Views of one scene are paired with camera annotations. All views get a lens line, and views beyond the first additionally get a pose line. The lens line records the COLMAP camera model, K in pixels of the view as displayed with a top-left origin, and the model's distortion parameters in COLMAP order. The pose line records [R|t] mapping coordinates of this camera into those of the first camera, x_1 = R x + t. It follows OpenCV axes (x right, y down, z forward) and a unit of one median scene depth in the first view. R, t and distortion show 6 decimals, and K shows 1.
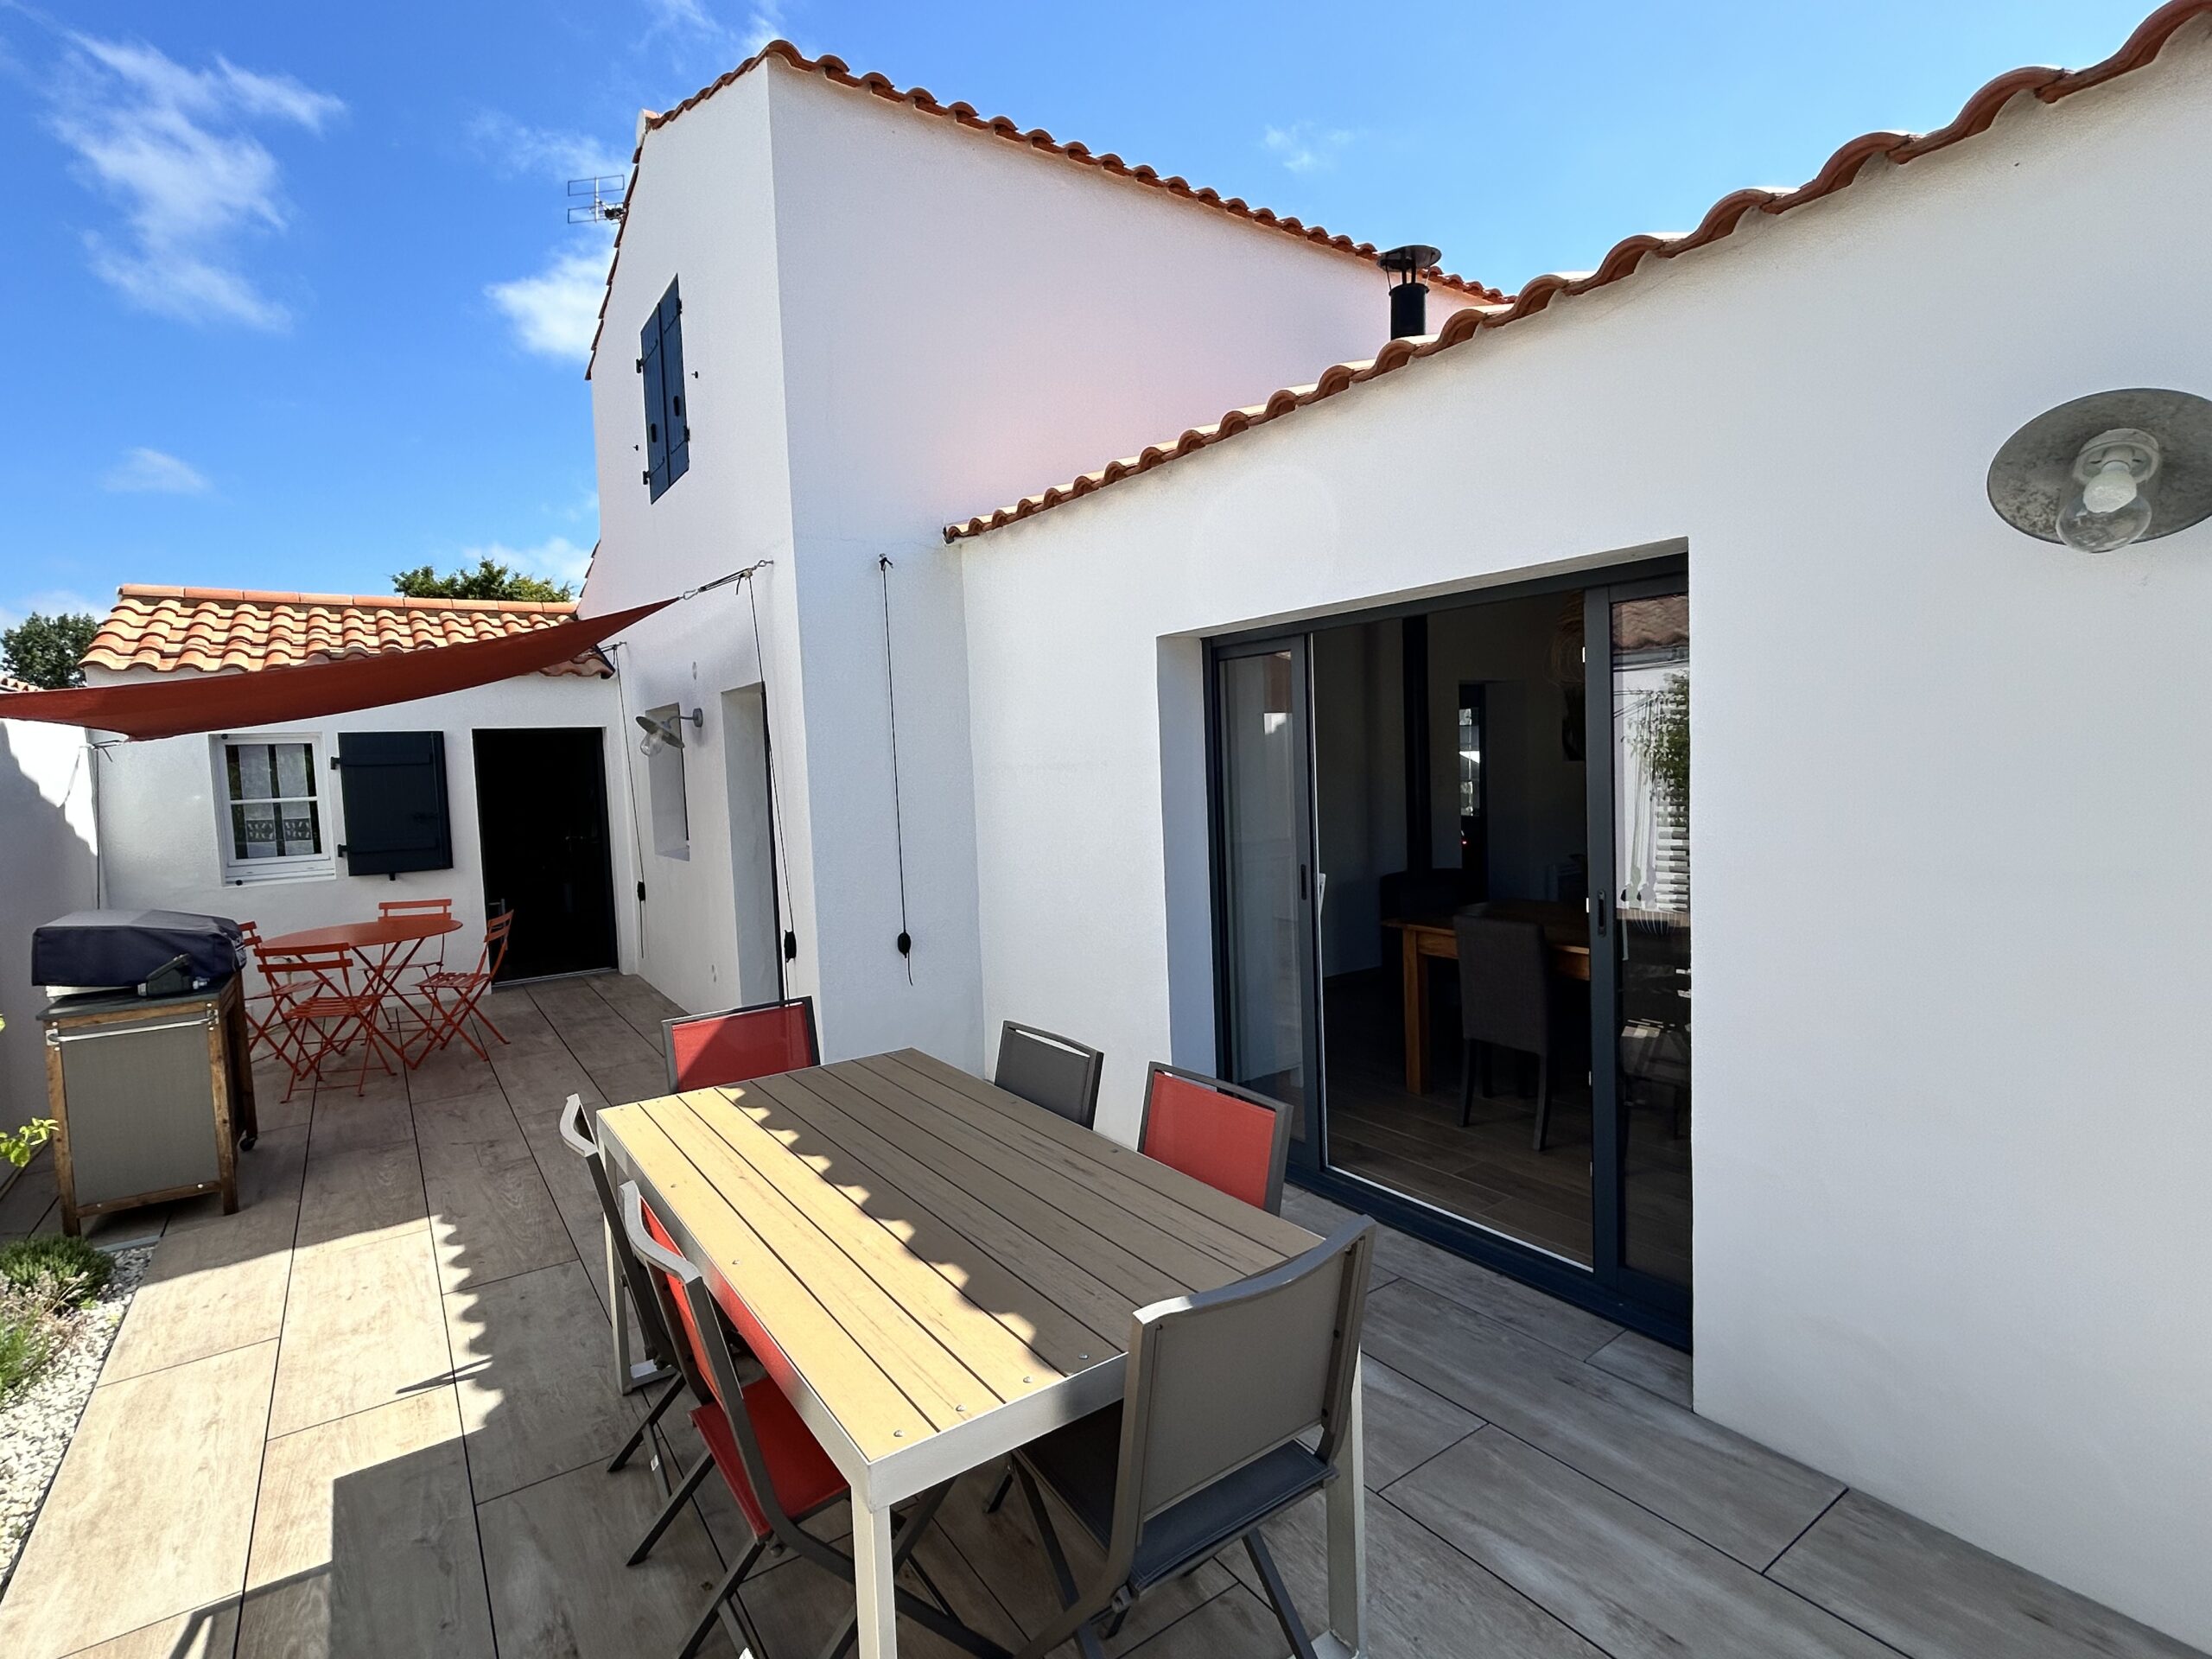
lens RADIAL K [[1047.8, 0, 1088.3], [0, 1047.8, 825.7], [0, 0, 1]] dist [0.000671, 0.000274]
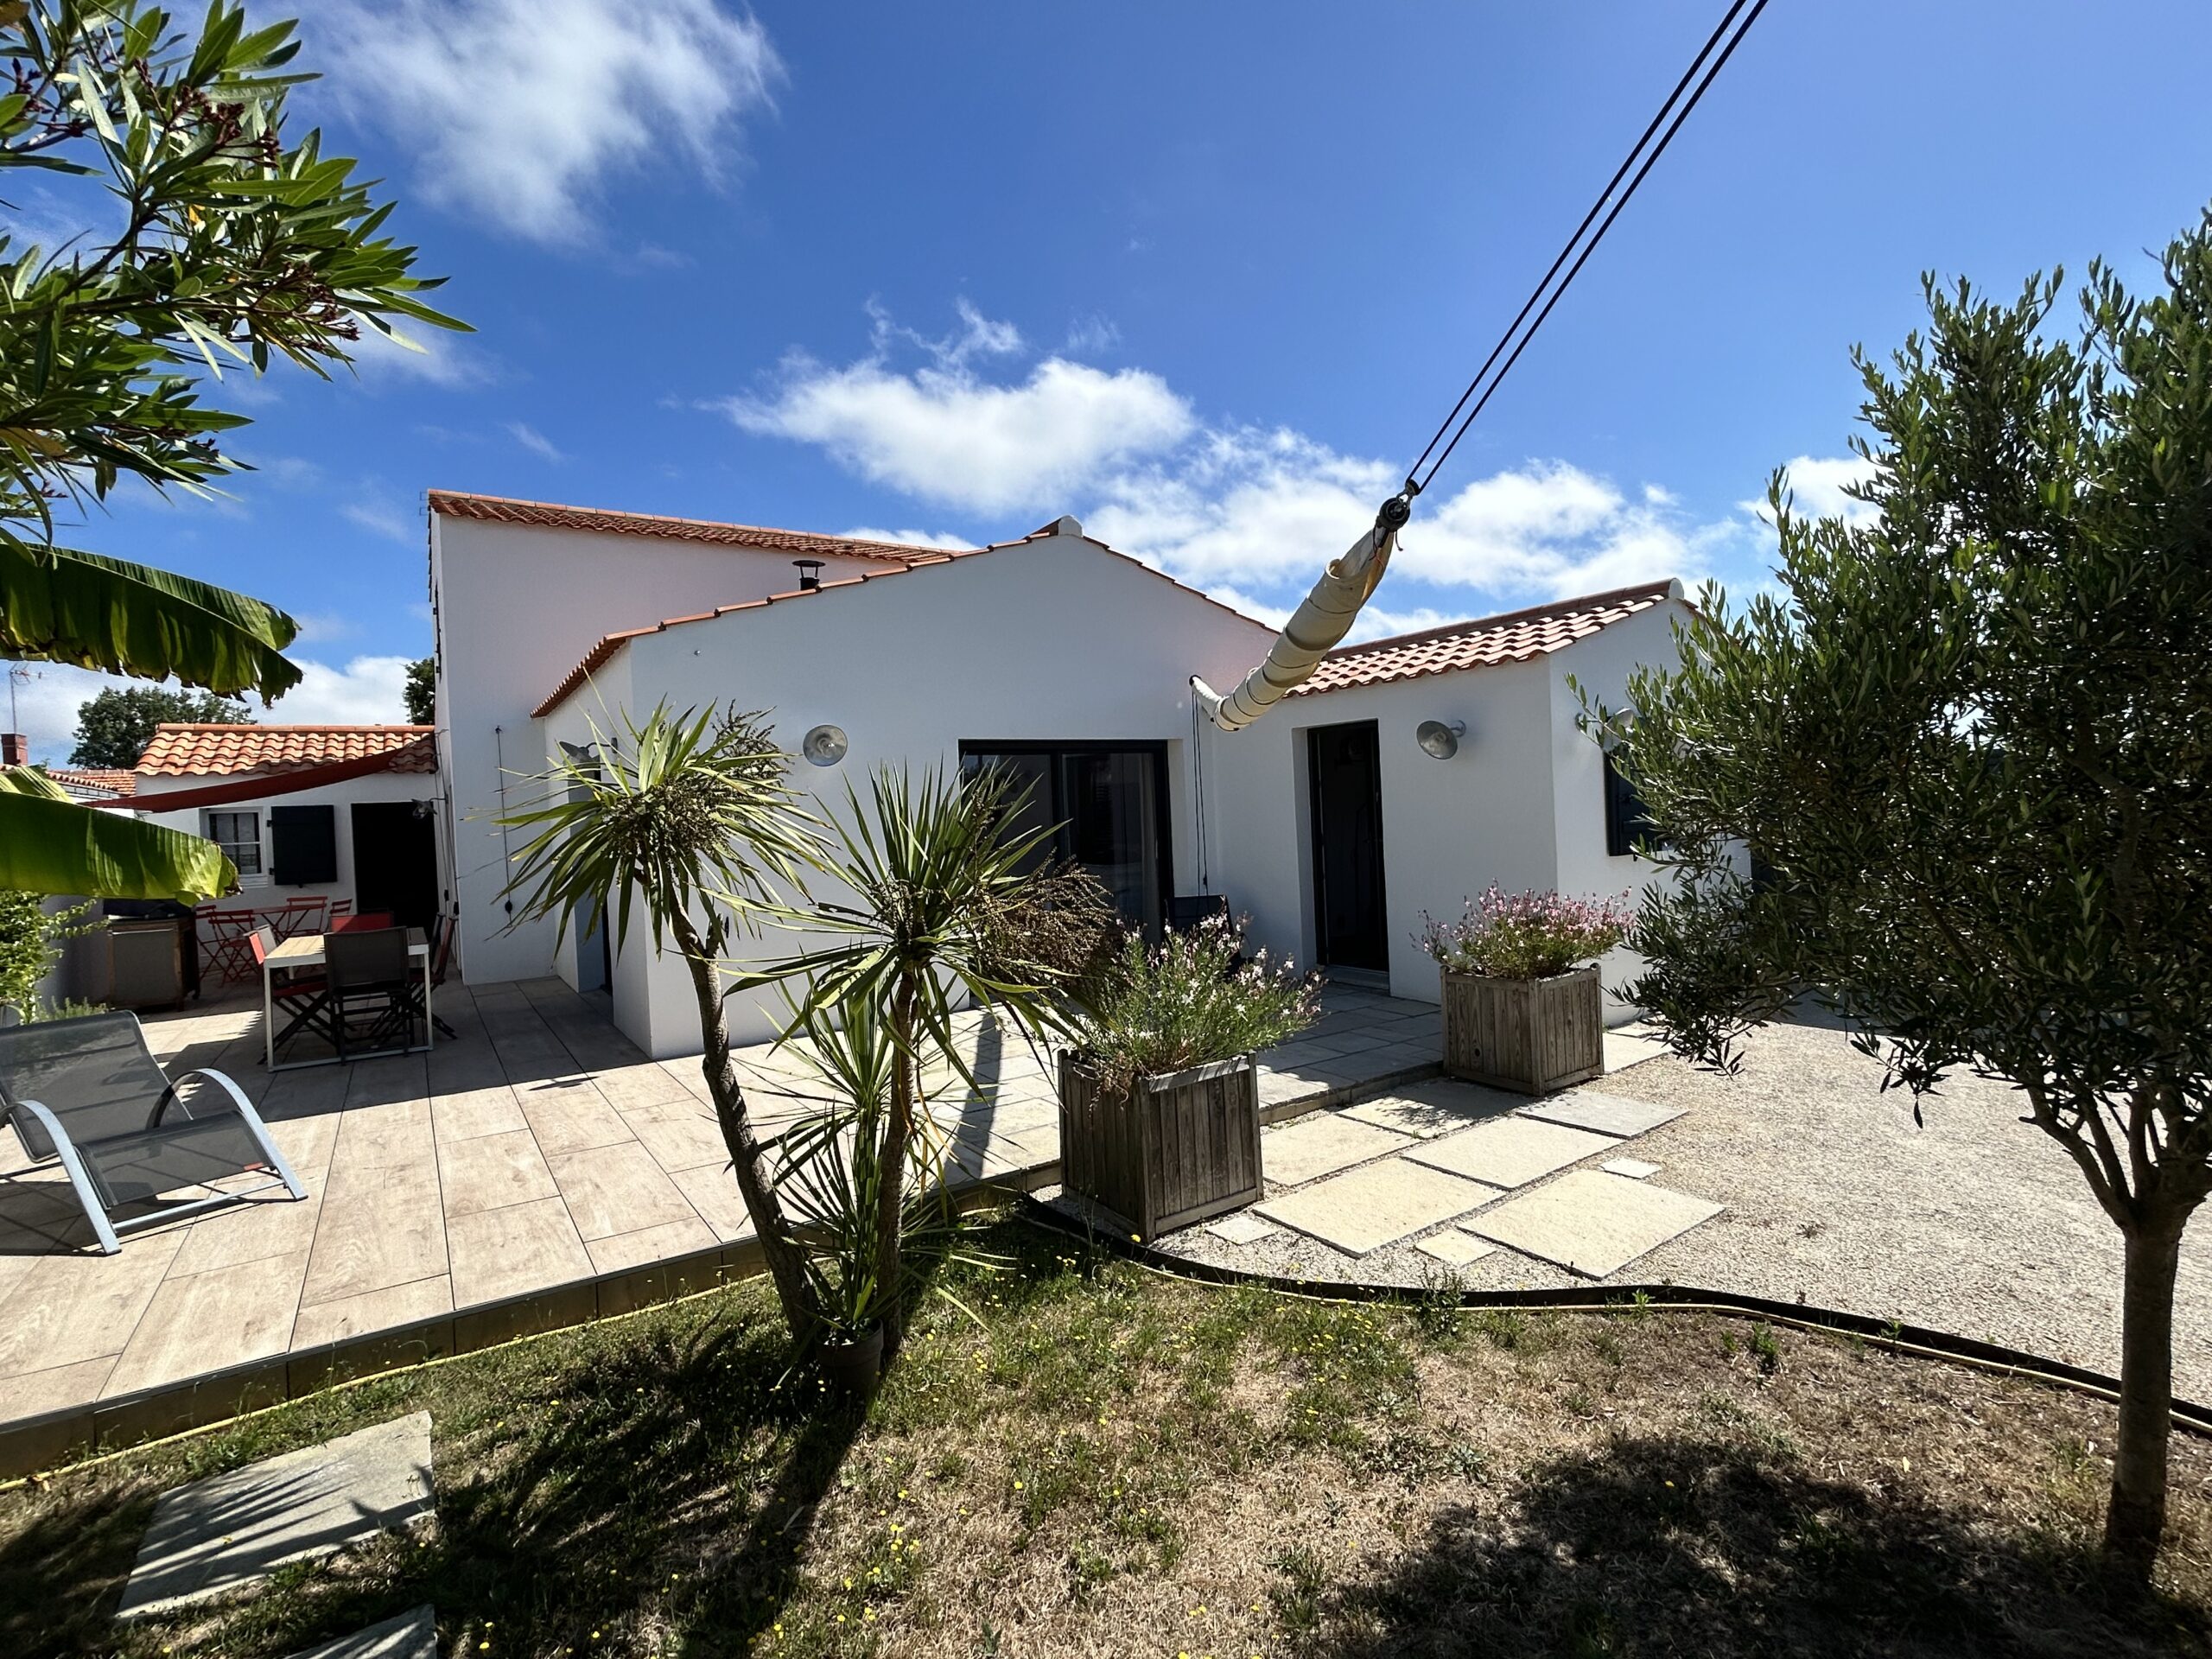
lens RADIAL K [[1047.8, 0, 1122.8], [0, 1047.8, 833.0], [0, 0, 1]] dist [0.000671, 0.000274]
pose [[0.999885, -0.003379, -0.014774, 0.776945], [0.002672, 0.998862, -0.047615, 0.047222], [0.014919, 0.047570, 0.998756, -0.782269]]
